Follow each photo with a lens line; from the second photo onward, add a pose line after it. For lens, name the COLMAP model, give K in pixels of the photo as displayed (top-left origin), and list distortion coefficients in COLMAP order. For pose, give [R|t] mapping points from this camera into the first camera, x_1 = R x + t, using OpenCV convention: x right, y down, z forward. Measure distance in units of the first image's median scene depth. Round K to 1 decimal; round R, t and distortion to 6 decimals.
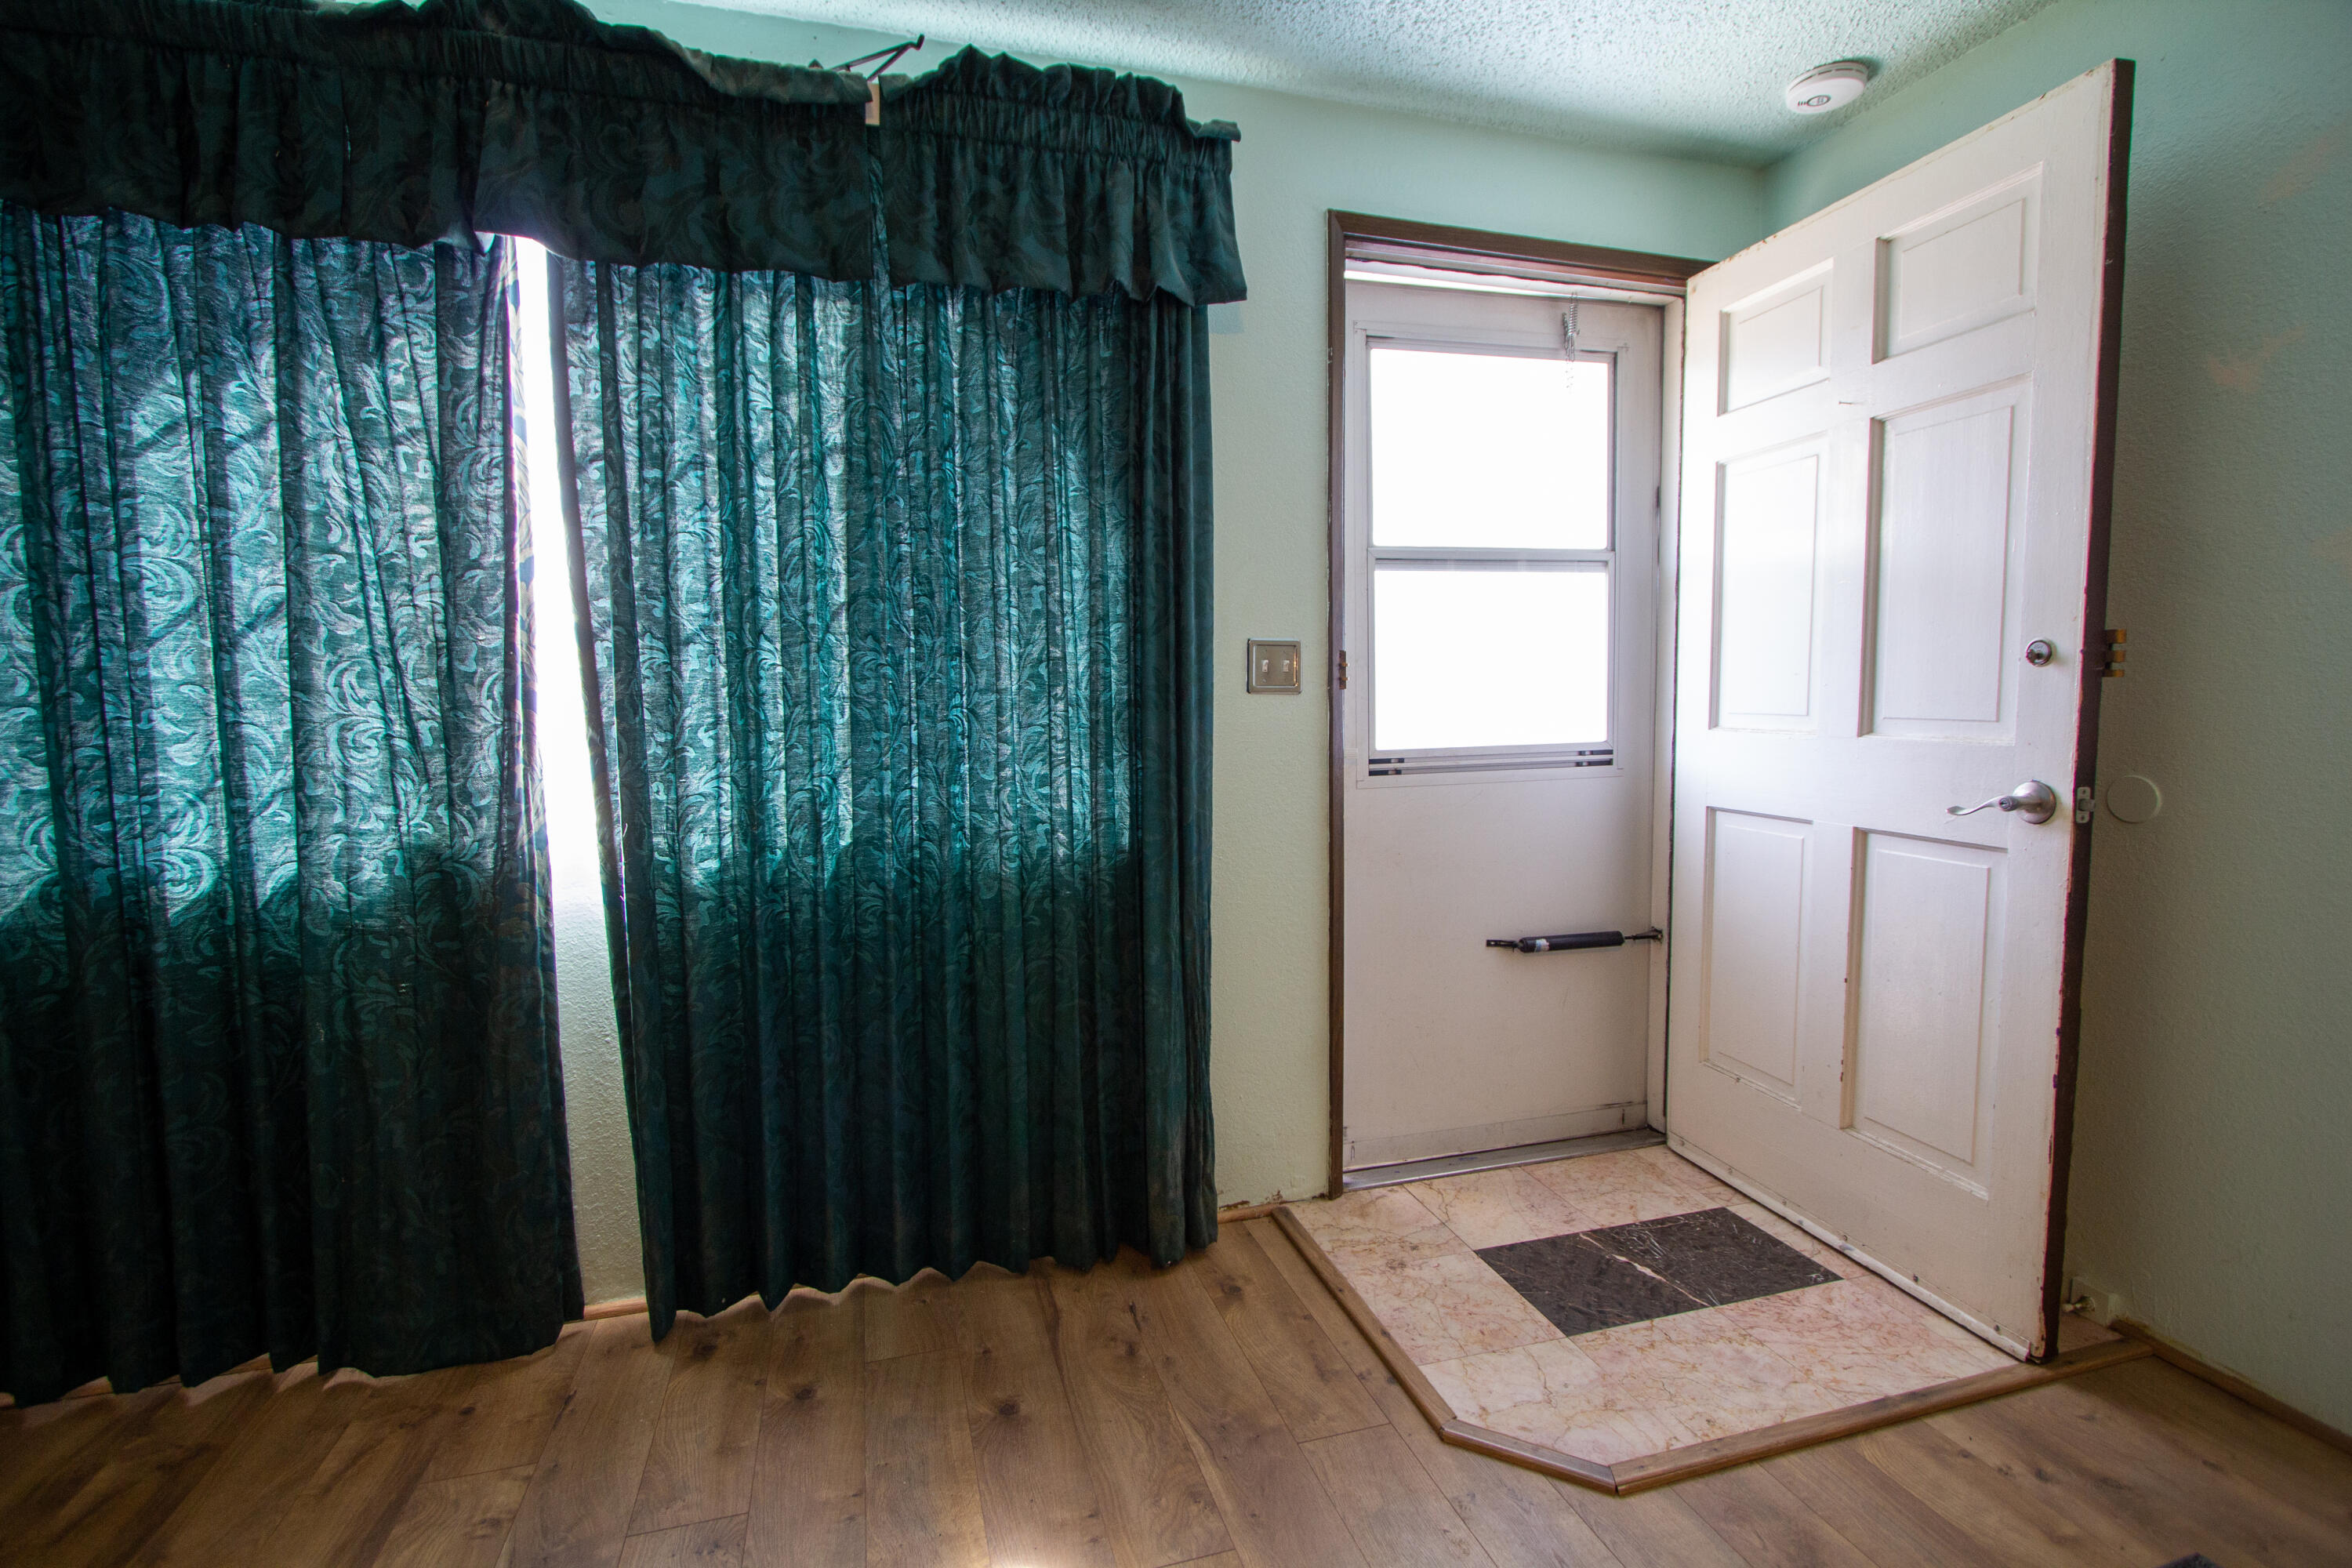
lens RADIAL K [[1075.7, 0, 1175.5], [0, 1075.7, 772.7], [0, 0, 1]] dist [-0.018208, 0.003484]
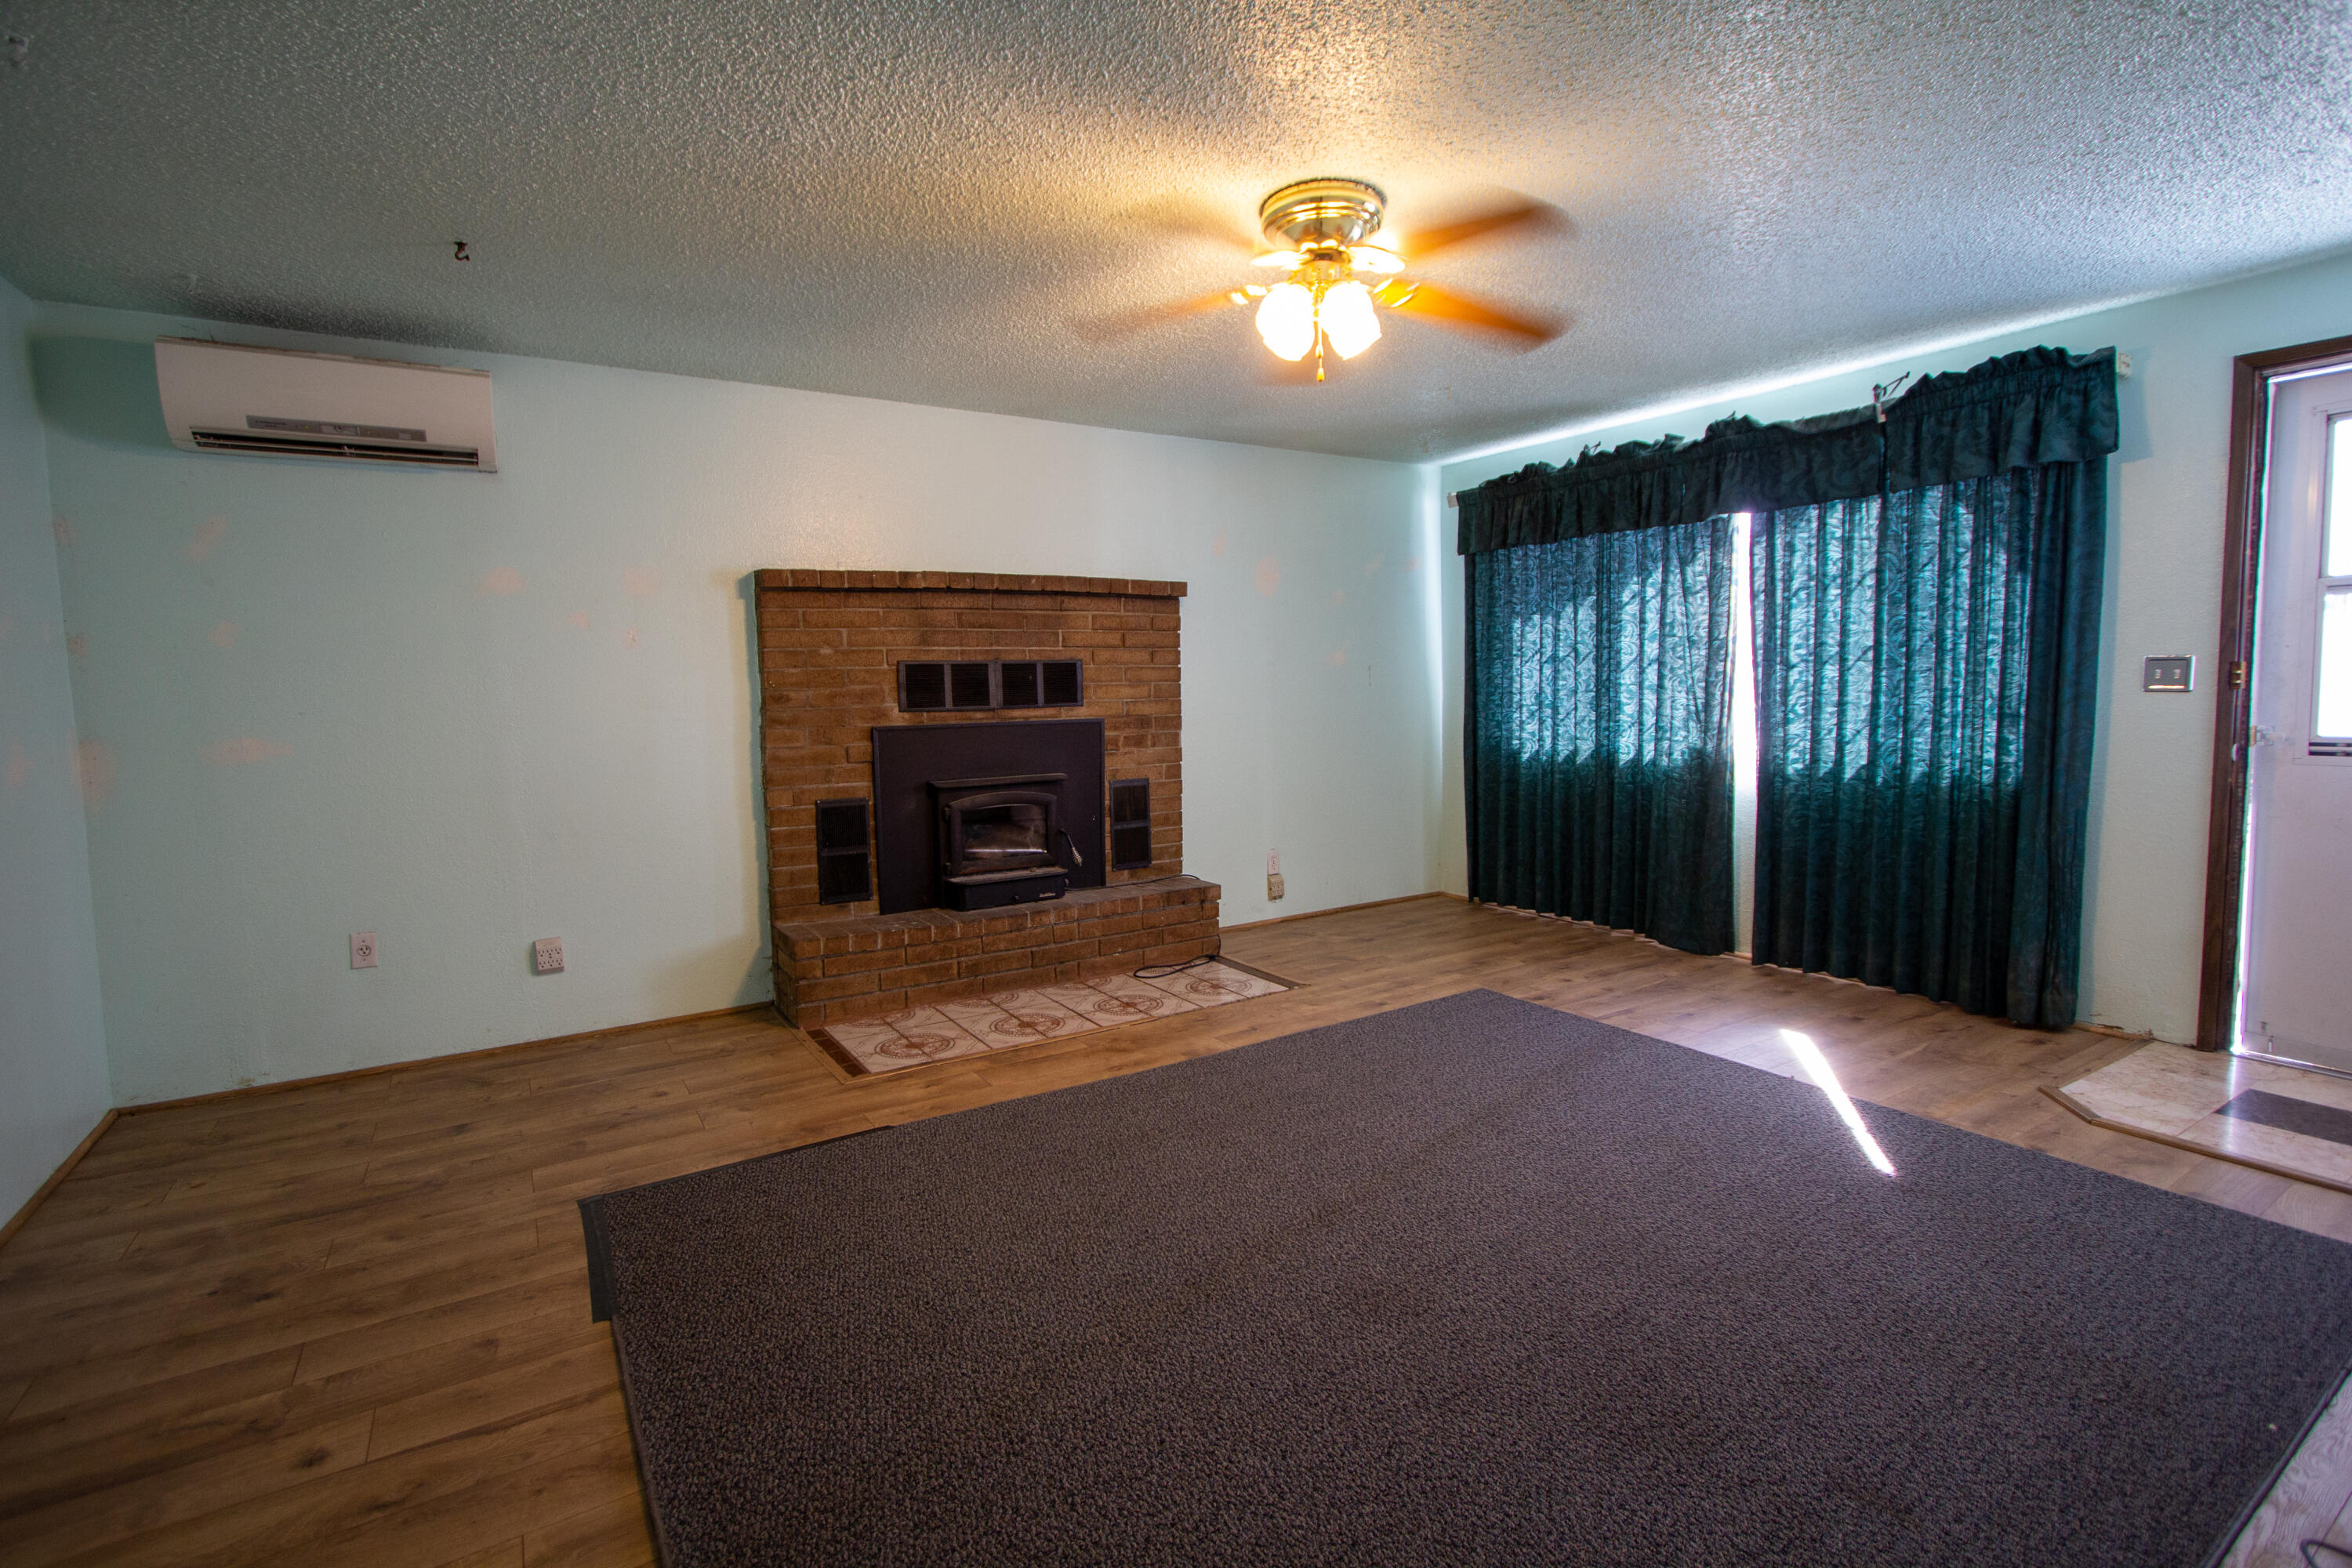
lens RADIAL K [[1076.6, 0, 1173.9], [0, 1076.6, 776.6], [0, 0, 1]] dist [-0.016134, 0.000941]
pose [[0.271685, 0.087508, -0.958399, 1.399774], [-0.056043, 0.995606, 0.075019, 0.013442], [0.960753, 0.033330, 0.275396, -0.892460]]
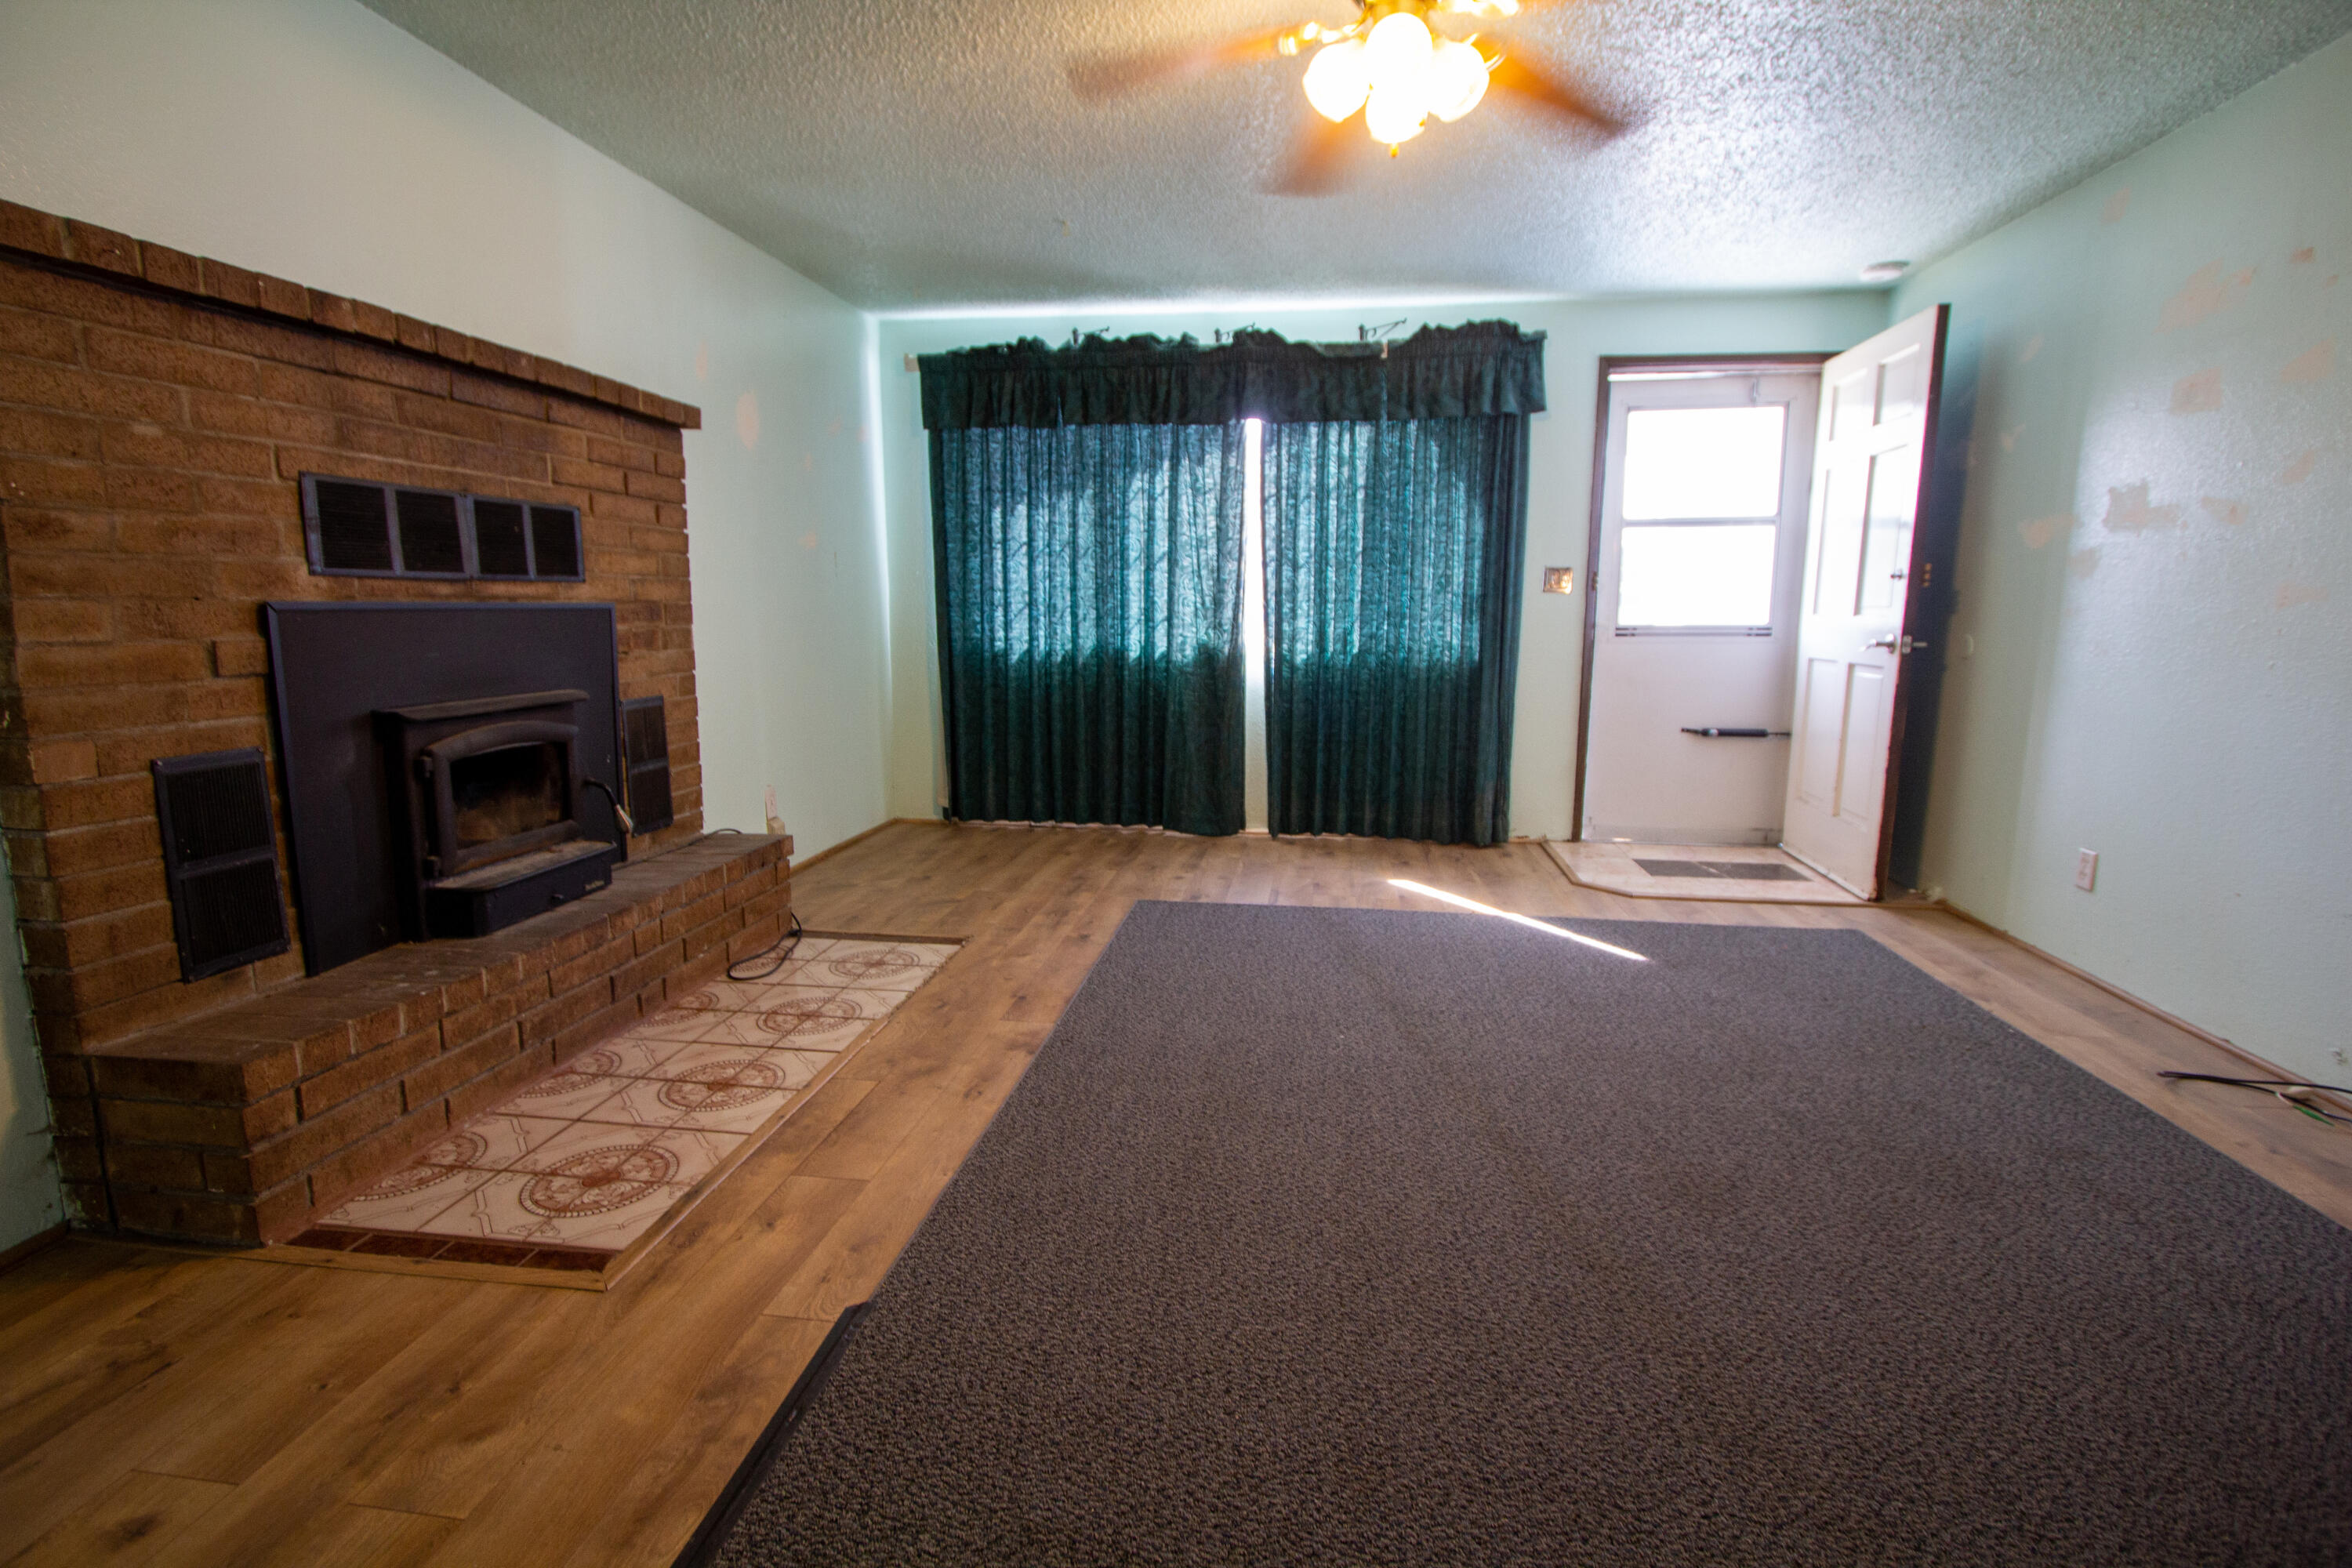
lens RADIAL K [[1075.7, 0, 1175.5], [0, 1075.7, 772.7], [0, 0, 1]] dist [-0.018208, 0.003484]
pose [[0.910034, 0.078269, -0.407078, 0.359831], [-0.045140, 0.994884, 0.090377, 0.147996], [0.412069, -0.063871, 0.908911, -1.503229]]
